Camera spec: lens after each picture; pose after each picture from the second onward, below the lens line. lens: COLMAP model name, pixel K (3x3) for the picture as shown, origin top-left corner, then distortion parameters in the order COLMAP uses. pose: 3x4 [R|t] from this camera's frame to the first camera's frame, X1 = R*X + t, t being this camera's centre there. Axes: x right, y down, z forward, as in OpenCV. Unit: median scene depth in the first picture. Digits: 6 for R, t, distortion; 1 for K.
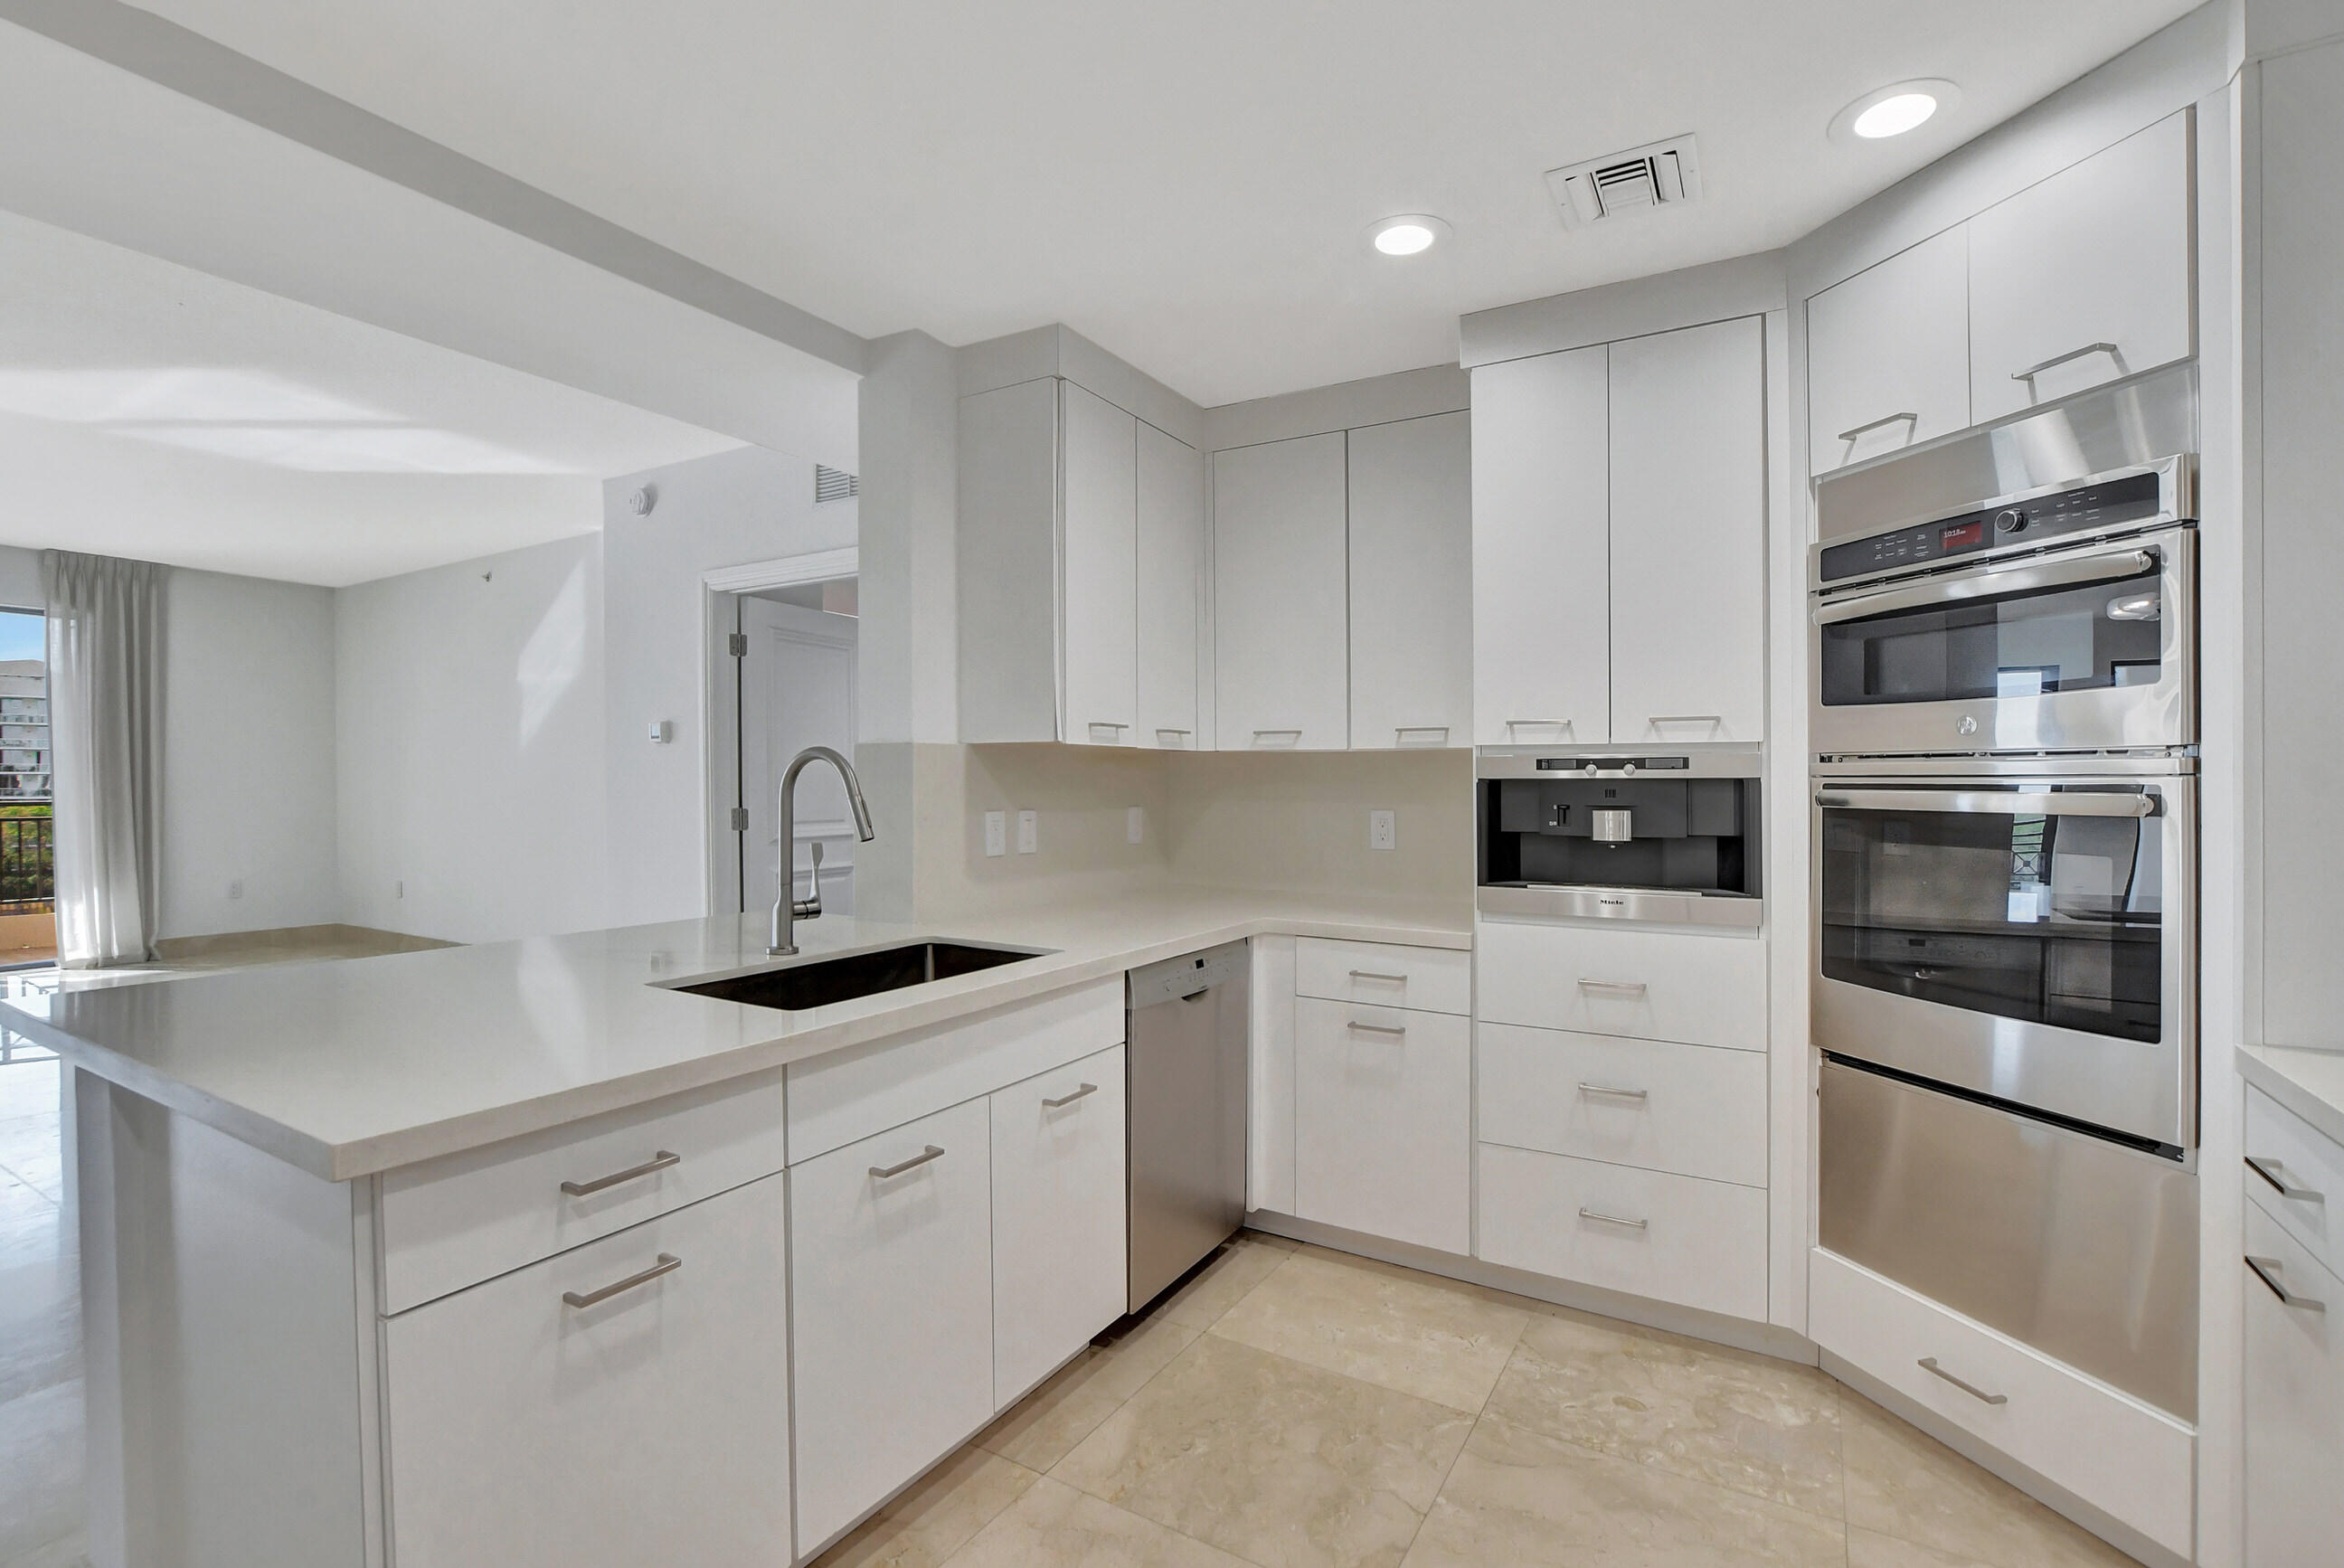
lens RADIAL K [[1078.8, 0, 1134.6], [0, 1078.8, 783.9], [0, 0, 1]] dist [-0.002737, -0.015576]
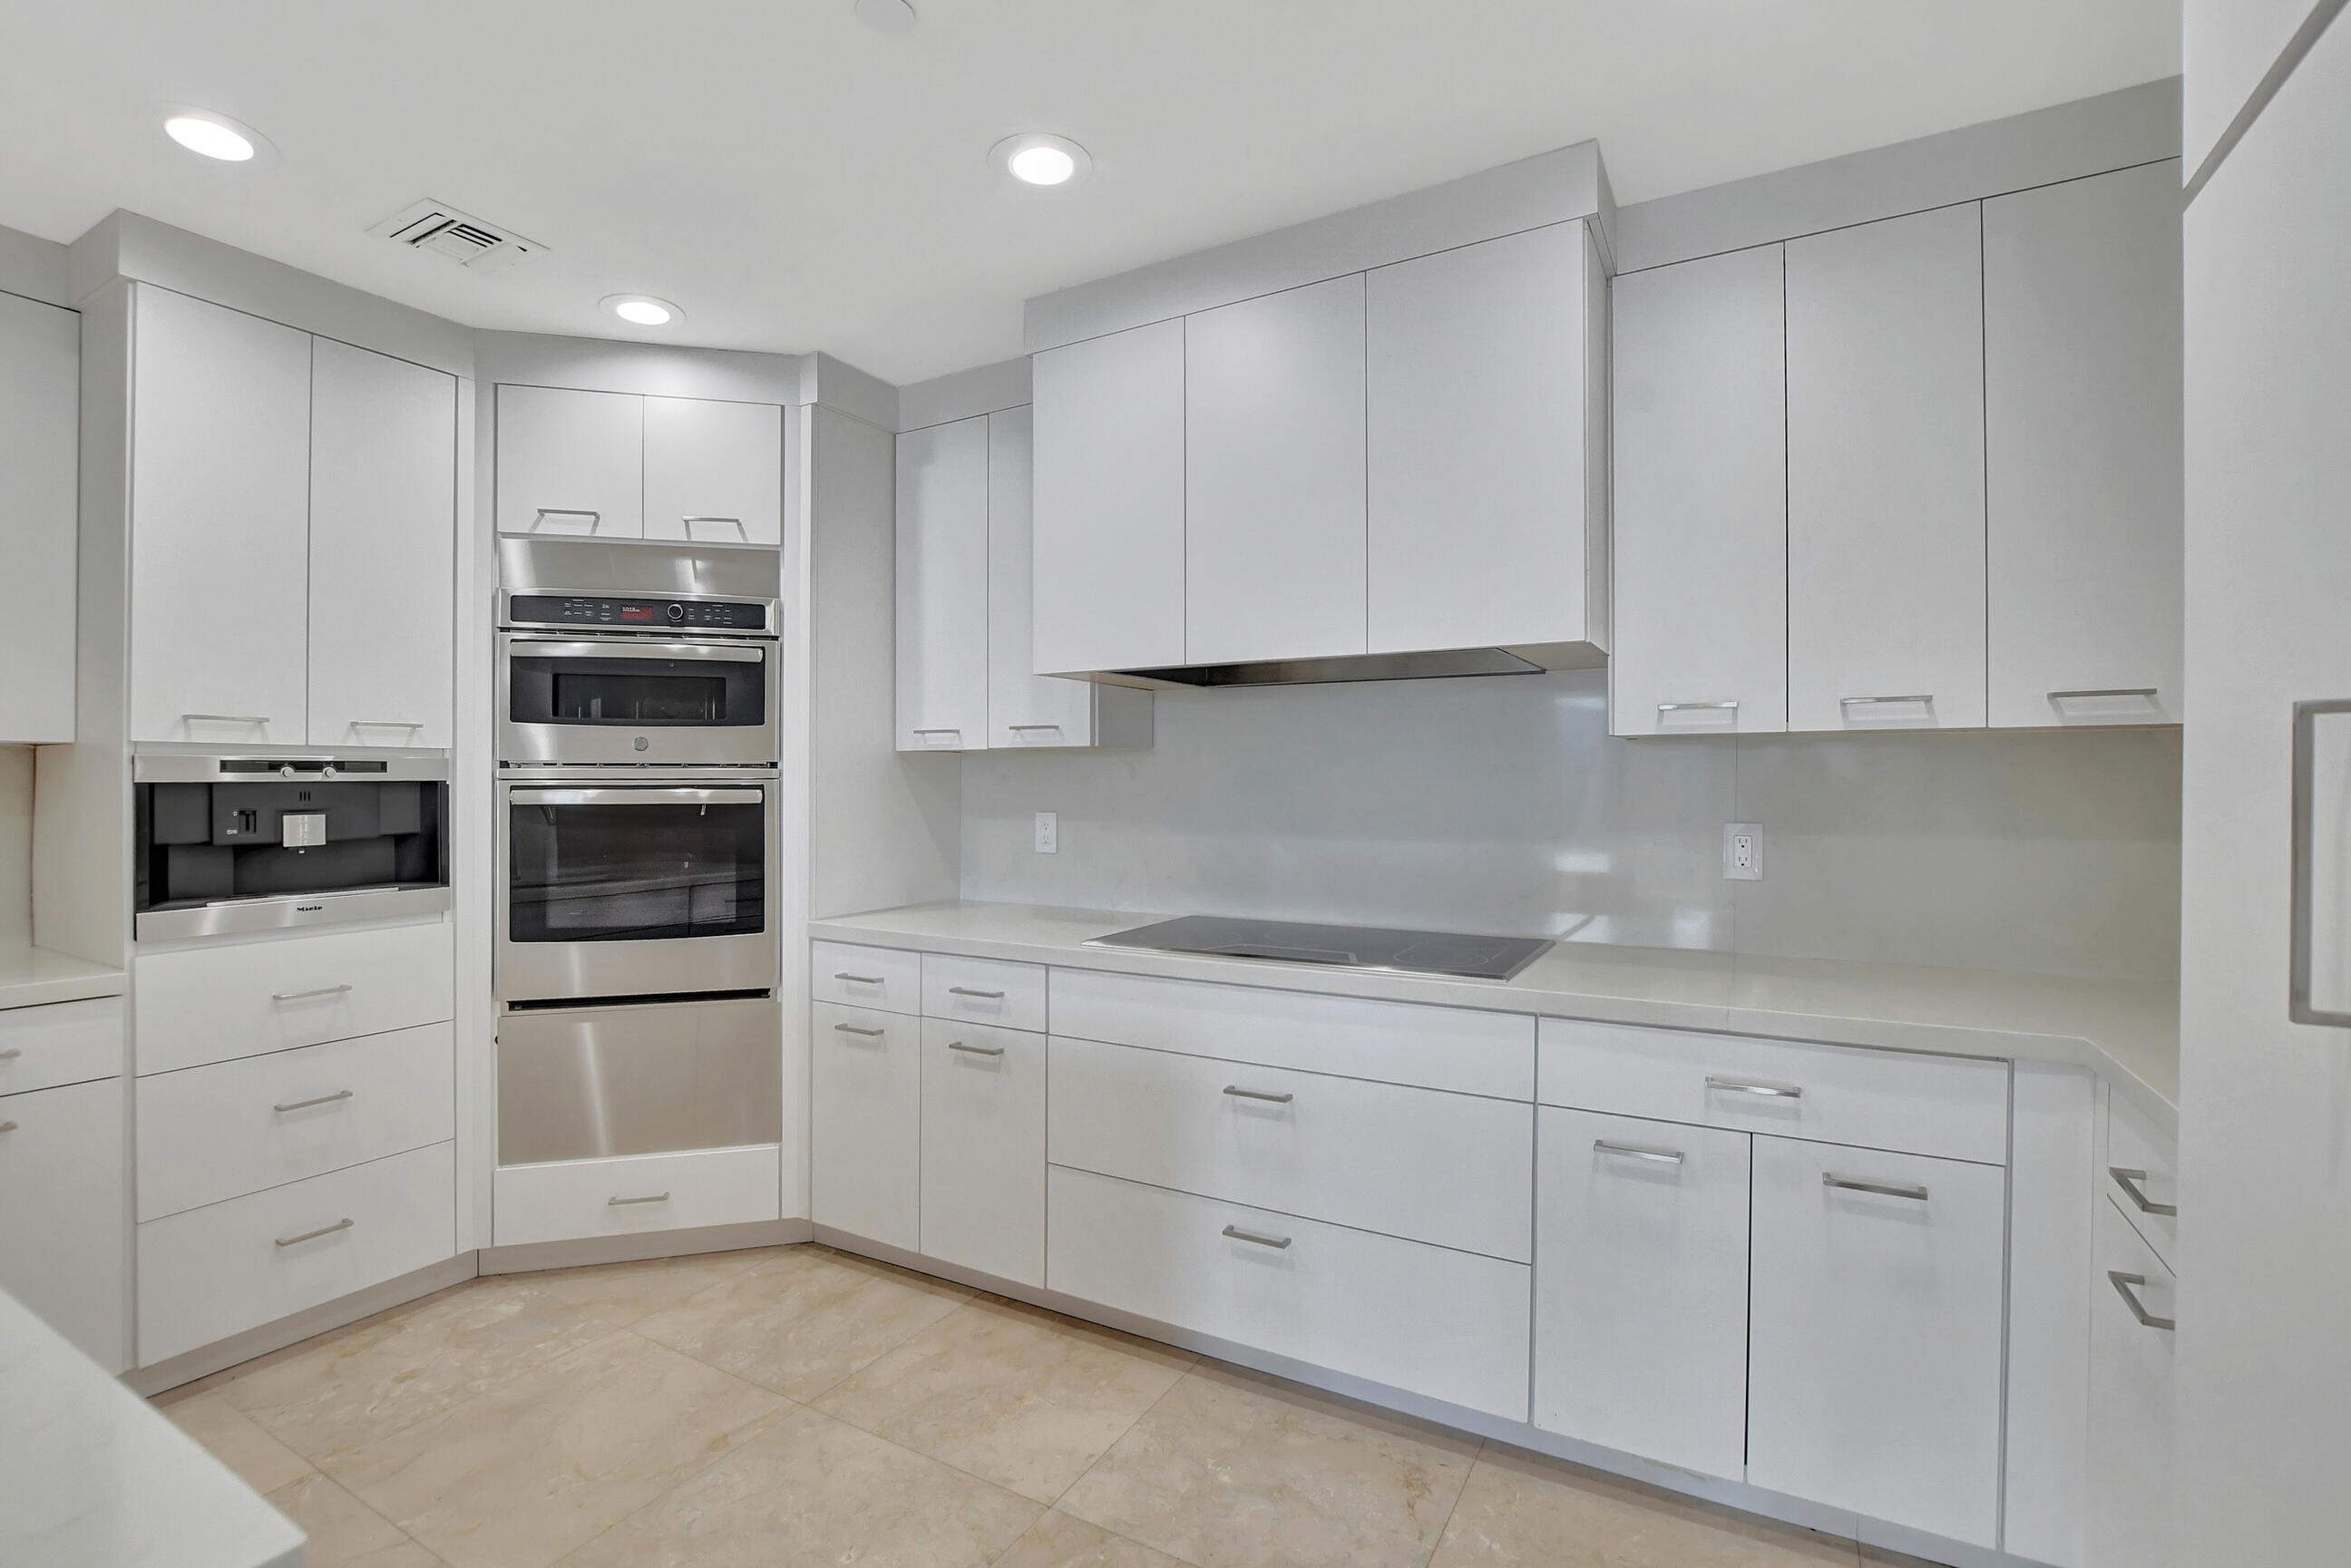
lens RADIAL K [[1082.0, 0, 1137.9], [0, 1082.0, 783.9], [0, 0, 1]] dist [-0.002737, -0.015576]
pose [[-0.027892, -0.005255, 0.999597, -0.564831], [0.006075, 0.999967, 0.005426, -0.003463], [-0.999592, 0.006224, -0.027859, 0.291173]]
